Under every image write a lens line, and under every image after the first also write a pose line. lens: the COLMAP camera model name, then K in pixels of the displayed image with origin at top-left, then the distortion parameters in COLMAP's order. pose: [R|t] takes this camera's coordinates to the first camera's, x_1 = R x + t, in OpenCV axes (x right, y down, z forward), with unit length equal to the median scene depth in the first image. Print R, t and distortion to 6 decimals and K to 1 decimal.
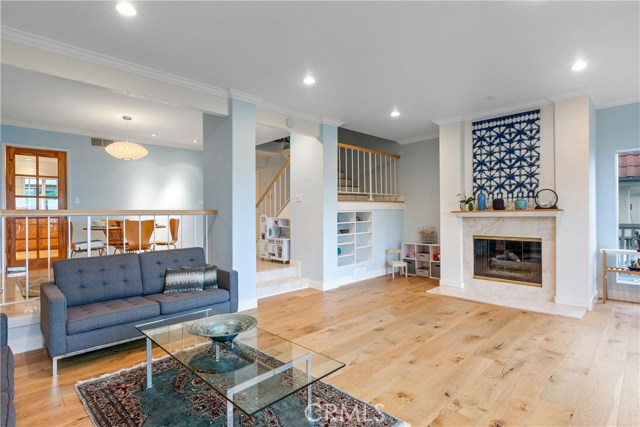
lens RADIAL K [[341.4, 0, 320.0], [0, 341.4, 213.5], [0, 0, 1]] dist [-0.000941, -0.000259]
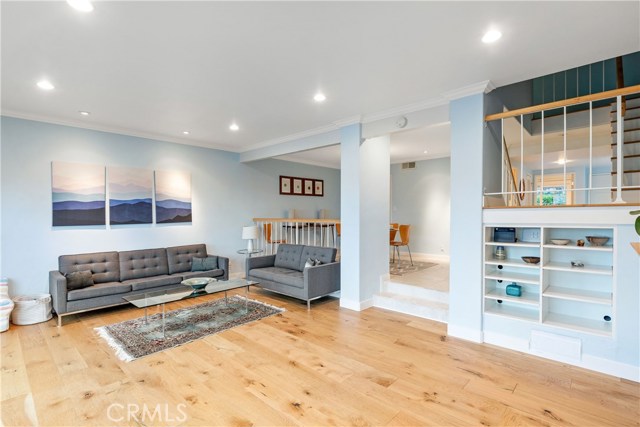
lens RADIAL K [[309.8, 0, 320.0], [0, 309.8, 213.5], [0, 0, 1]] dist [-0.000131, 0.000196]
pose [[0.010323, 0.004848, -0.999935, 0.959427], [0.001549, 0.999987, 0.004865, -0.048468], [0.999946, -0.001600, 0.010315, 1.050659]]
